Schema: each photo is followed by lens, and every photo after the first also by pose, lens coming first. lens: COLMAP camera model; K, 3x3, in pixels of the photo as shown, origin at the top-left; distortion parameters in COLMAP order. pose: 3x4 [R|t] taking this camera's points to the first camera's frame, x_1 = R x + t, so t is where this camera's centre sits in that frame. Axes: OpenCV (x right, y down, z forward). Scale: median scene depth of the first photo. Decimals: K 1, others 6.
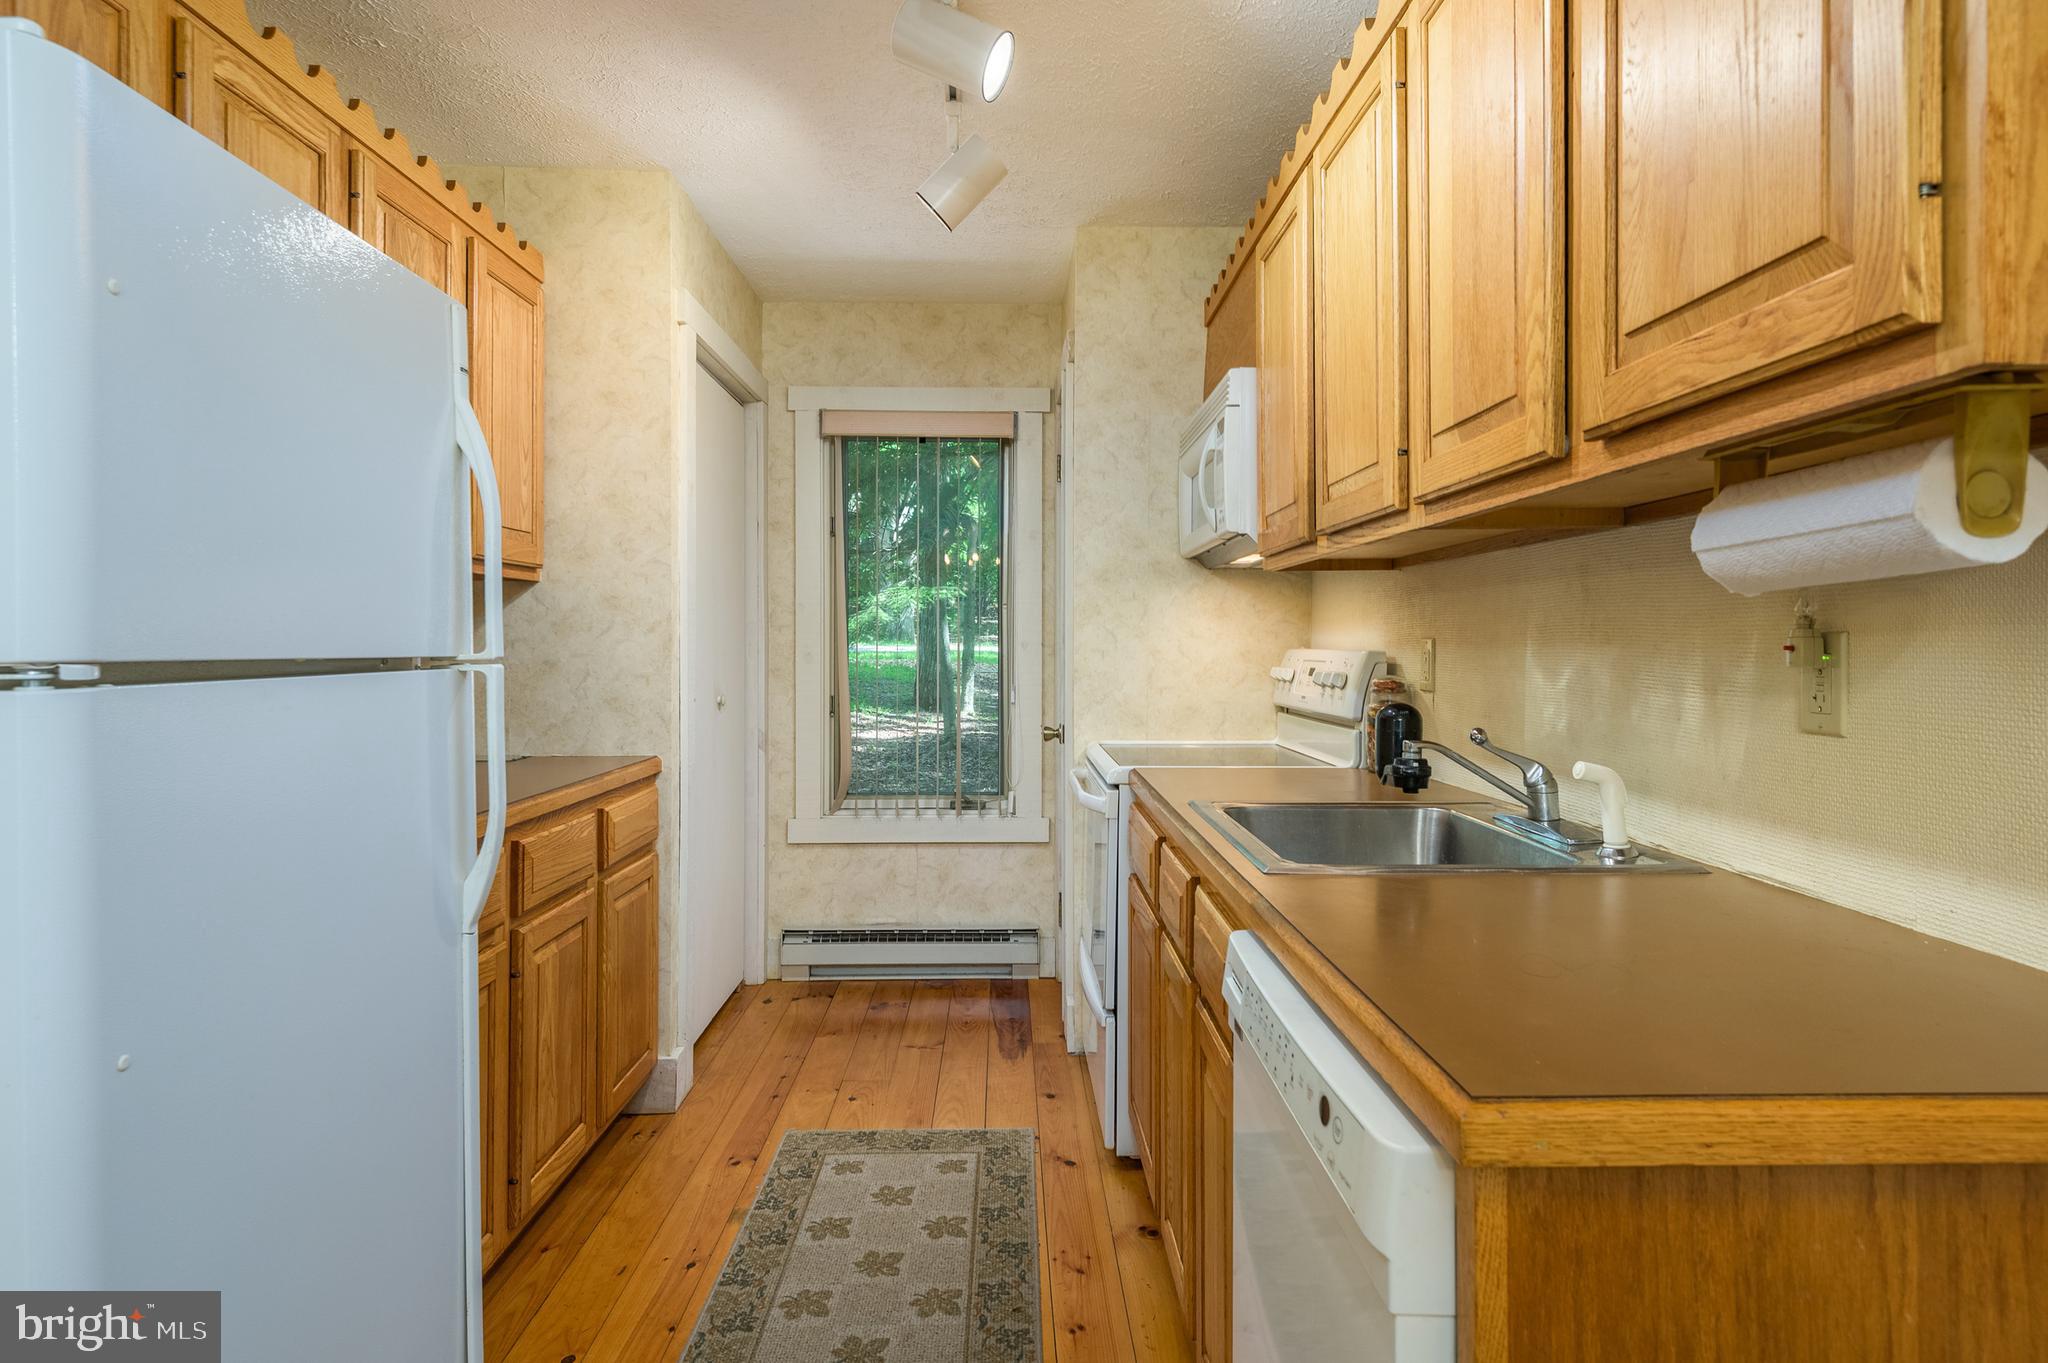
lens RADIAL K [[1180.1, 0, 1031.3], [0, 1180.1, 663.3], [0, 0, 1]] dist [0.047415, -0.001280]
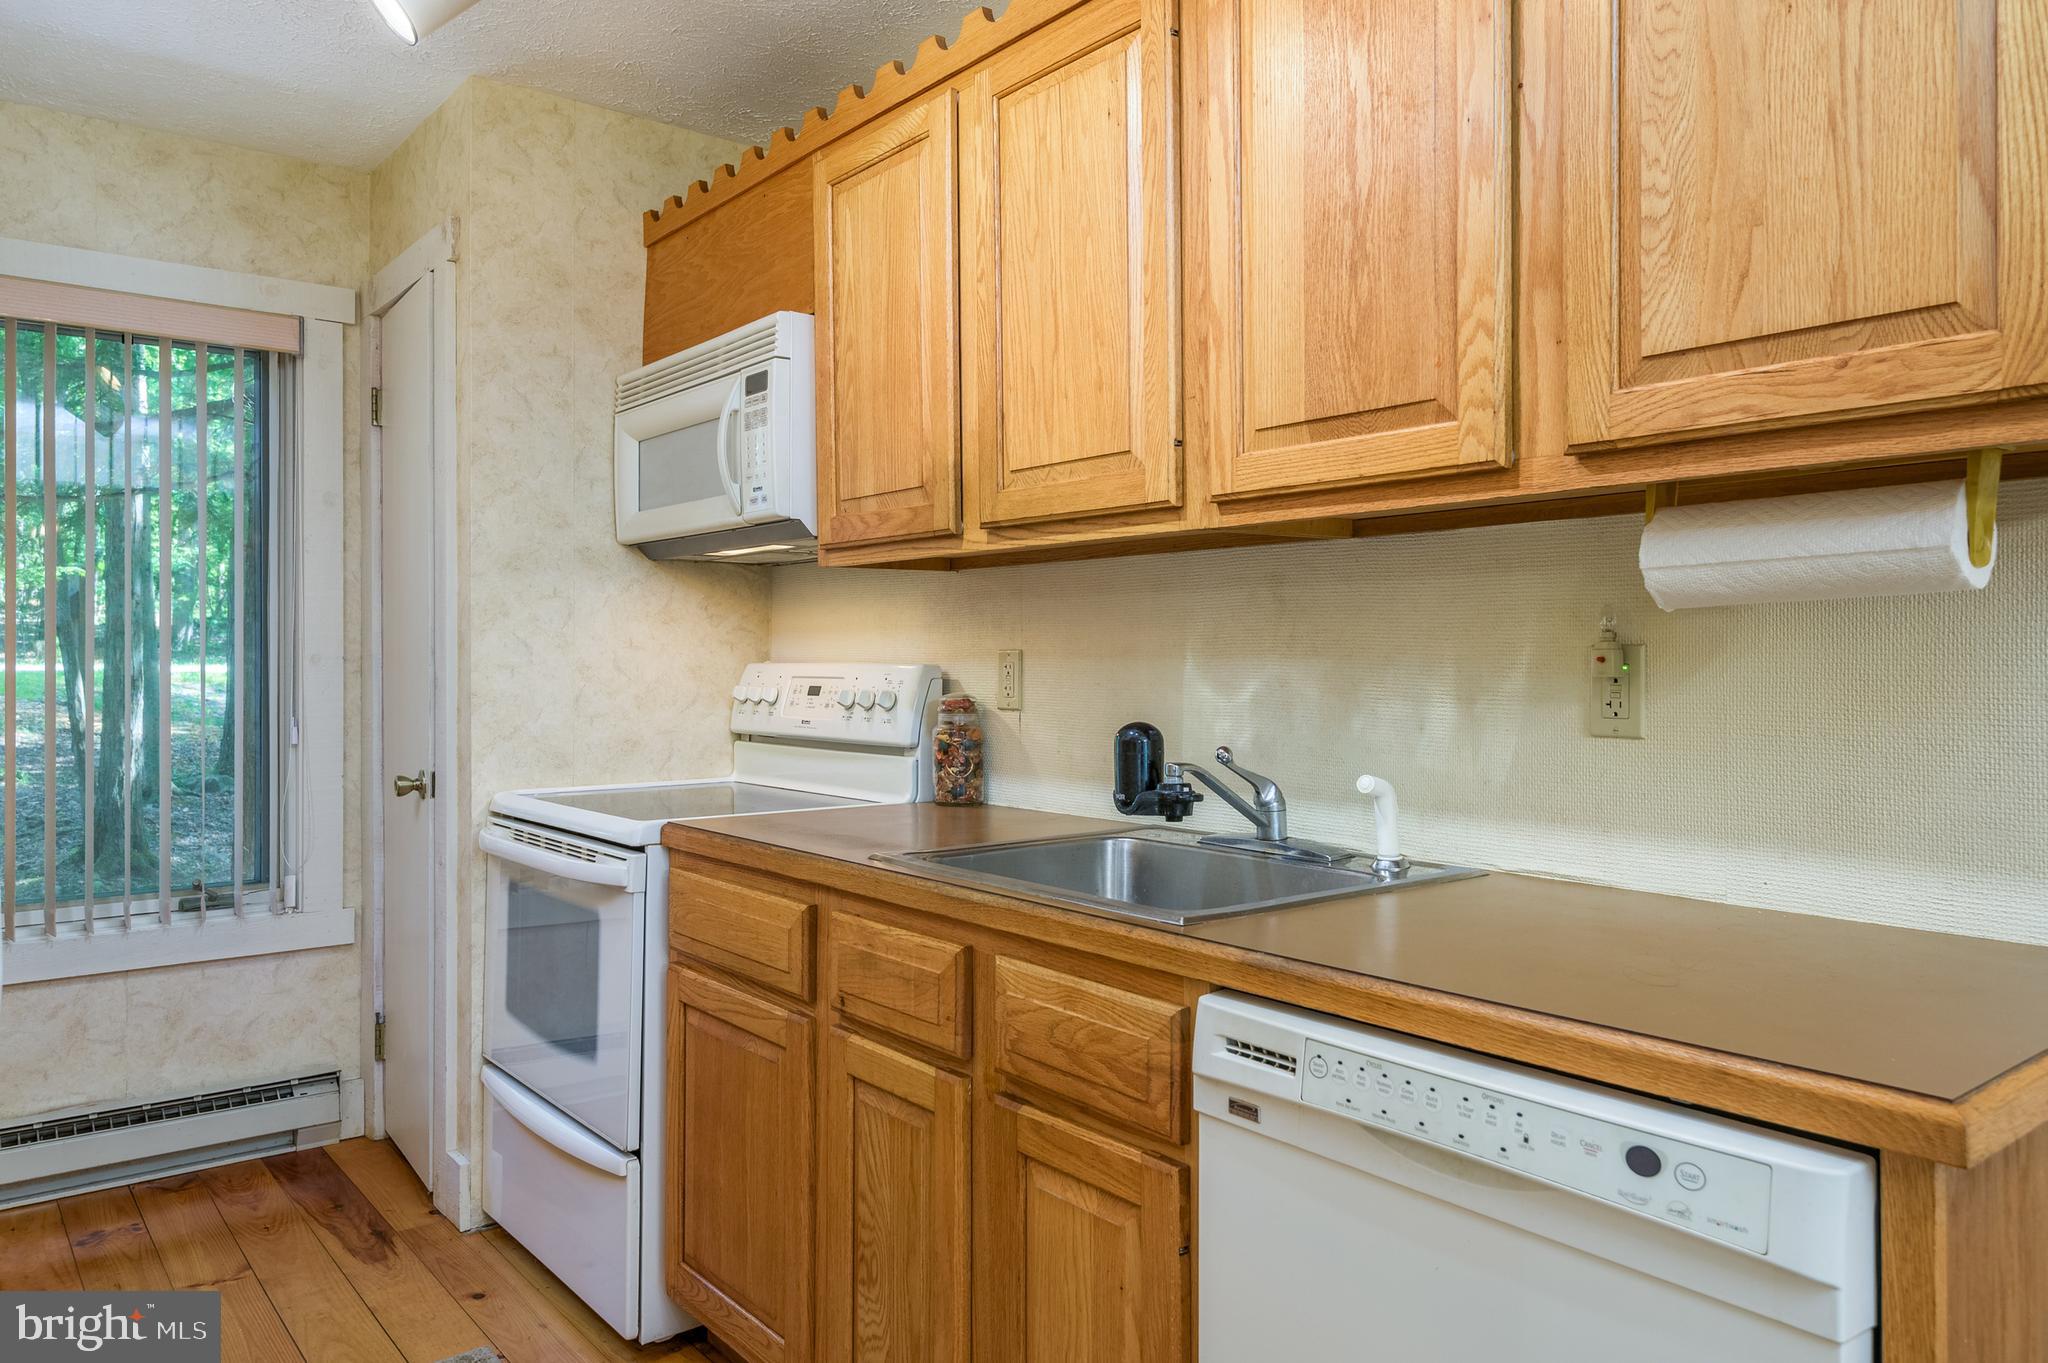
lens RADIAL K [[1422.6, 0, 1030.3], [0, 1422.6, 672.3], [0, 0, 1]] dist [0.027728, -0.003239]
pose [[0.797487, -0.009151, 0.603267, -0.219824], [0.012297, 0.999924, -0.001088, -0.002273], [-0.603211, 0.008286, 0.797538, 0.109444]]
